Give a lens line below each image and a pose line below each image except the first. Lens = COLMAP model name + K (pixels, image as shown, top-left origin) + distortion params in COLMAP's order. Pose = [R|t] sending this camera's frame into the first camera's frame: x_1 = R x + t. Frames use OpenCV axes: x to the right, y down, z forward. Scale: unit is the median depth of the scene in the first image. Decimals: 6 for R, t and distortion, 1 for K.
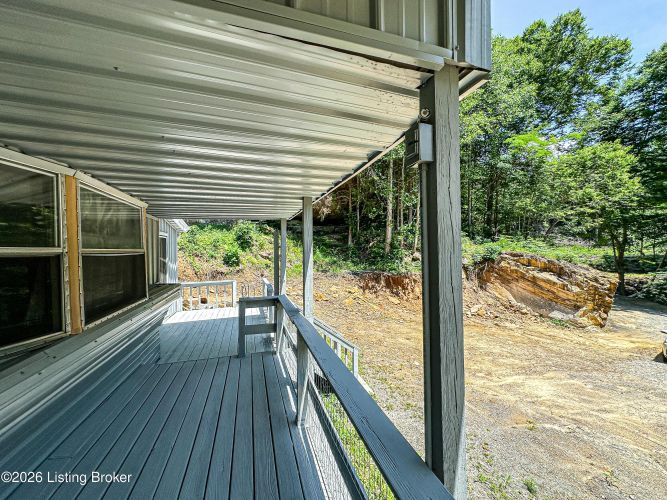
lens RADIAL K [[266.4, 0, 333.5], [0, 266.4, 250.0], [0, 0, 1]] dist [0.000031, 0.000136]
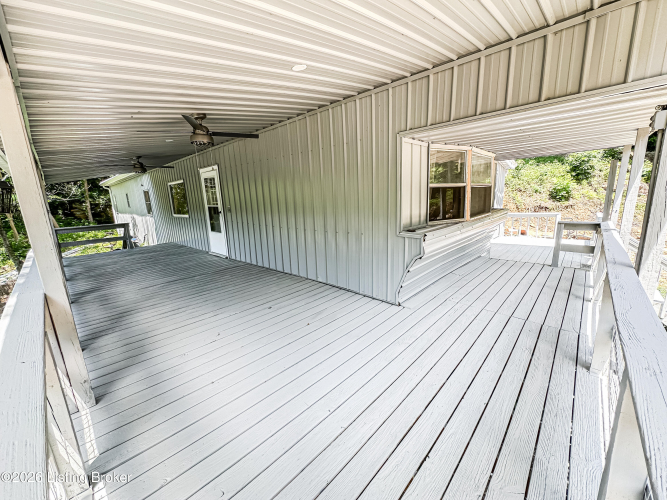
lens RADIAL K [[266.4, 0, 333.5], [0, 266.4, 250.0], [0, 0, 1]] dist [0.000031, 0.000136]
pose [[0.482985, 0.161764, -0.860557, 0.079793], [0.038867, 0.977858, 0.205628, 0.006212], [0.874766, -0.132763, 0.466003, -0.177526]]
